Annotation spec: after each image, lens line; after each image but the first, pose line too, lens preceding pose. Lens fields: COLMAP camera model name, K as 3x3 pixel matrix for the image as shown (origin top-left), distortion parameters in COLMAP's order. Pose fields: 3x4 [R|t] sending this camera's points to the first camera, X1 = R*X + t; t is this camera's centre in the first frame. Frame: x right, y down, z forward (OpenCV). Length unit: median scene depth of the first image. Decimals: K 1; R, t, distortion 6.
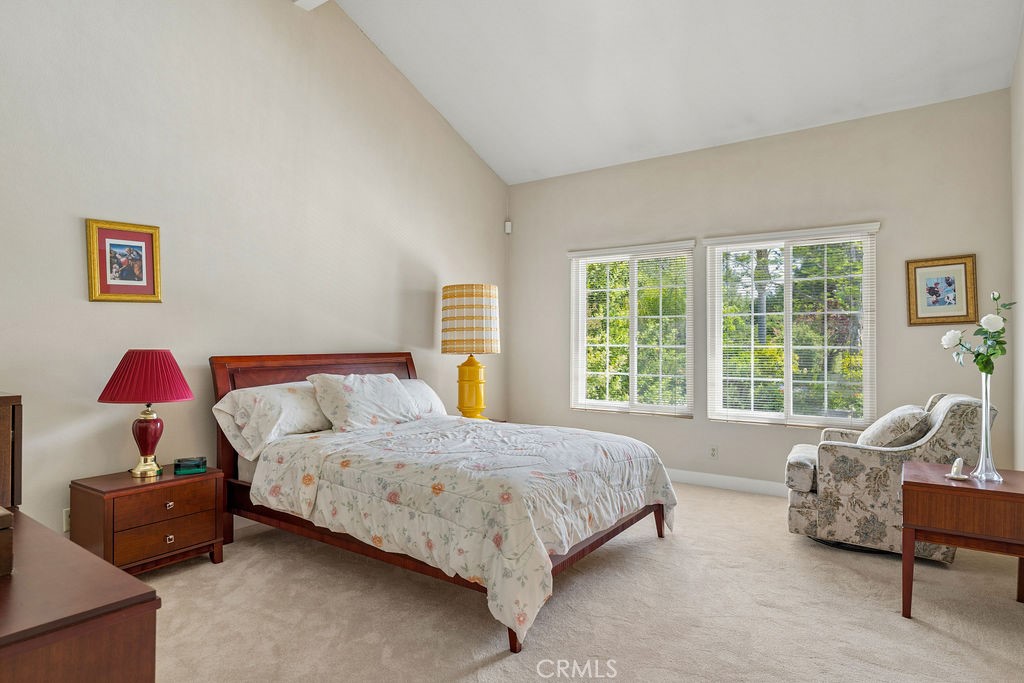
lens RADIAL K [[571.9, 0, 509.0], [0, 571.9, 342.7], [0, 0, 1]] dist [-0.001875, -0.001861]
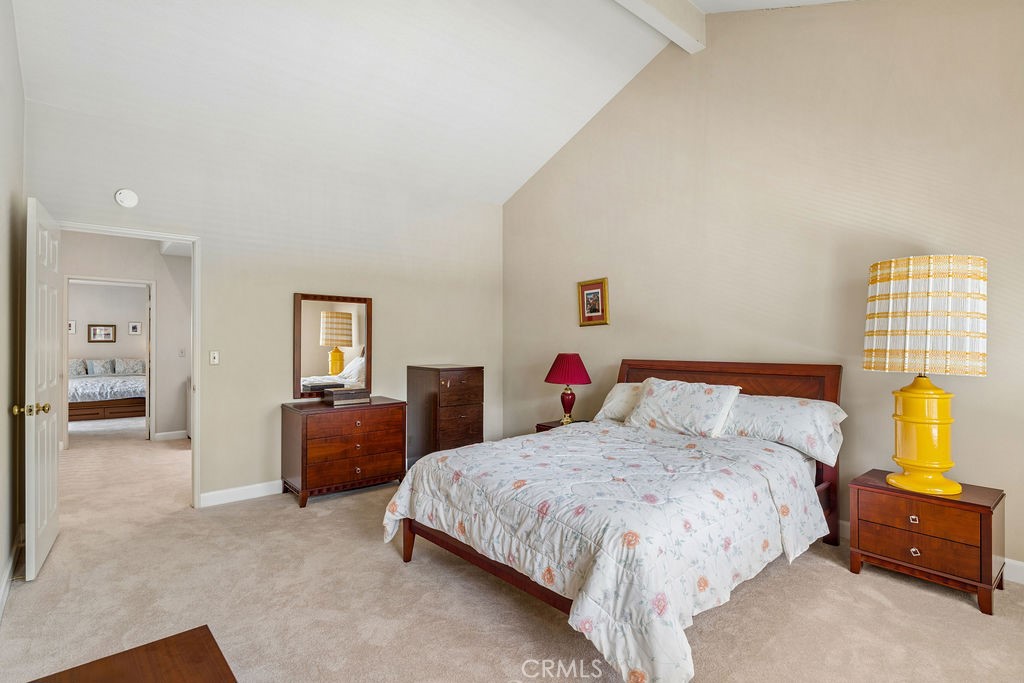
lens RADIAL K [[505.4, 0, 511.8], [0, 505.4, 340.9], [0, 0, 1]] dist [-0.000154, 0.000000]
pose [[-0.228251, 0.000181, -0.973602, 0.745047], [0.004795, 0.999988, -0.000938, -0.020968], [0.973590, -0.004882, -0.228250, 0.947620]]
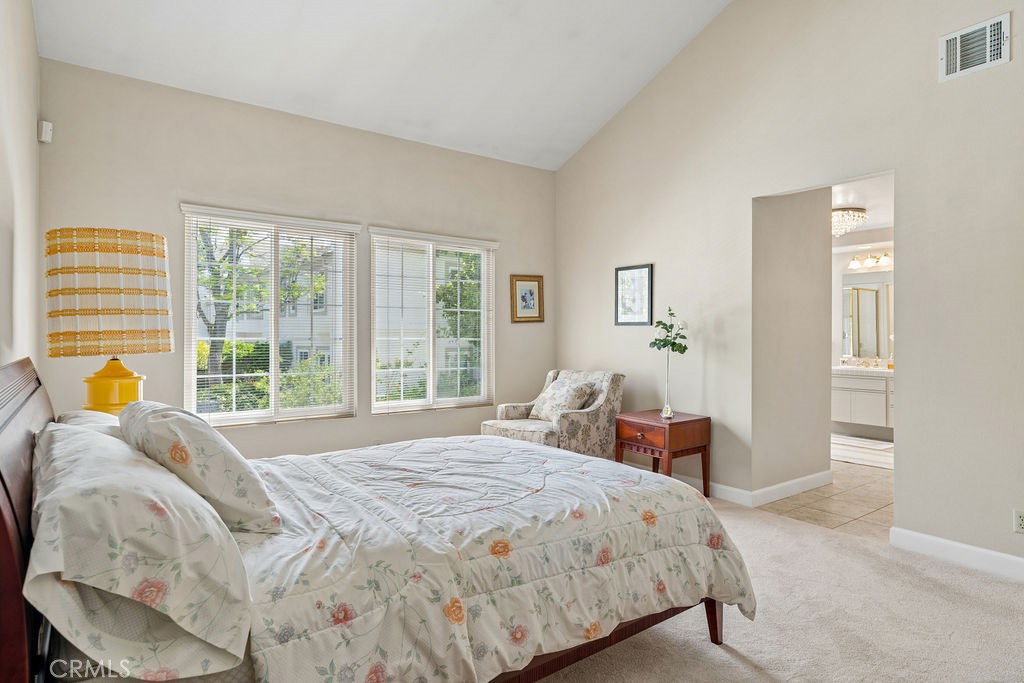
lens RADIAL K [[571.9, 0, 510.5], [0, 571.9, 337.4], [0, 0, 1]] dist [-0.001875, -0.001861]
pose [[0.310524, -0.006165, 0.950545, -0.635301], [-0.003032, 0.999967, 0.007476, -0.005283], [-0.950561, -0.005203, 0.310495, 0.618972]]
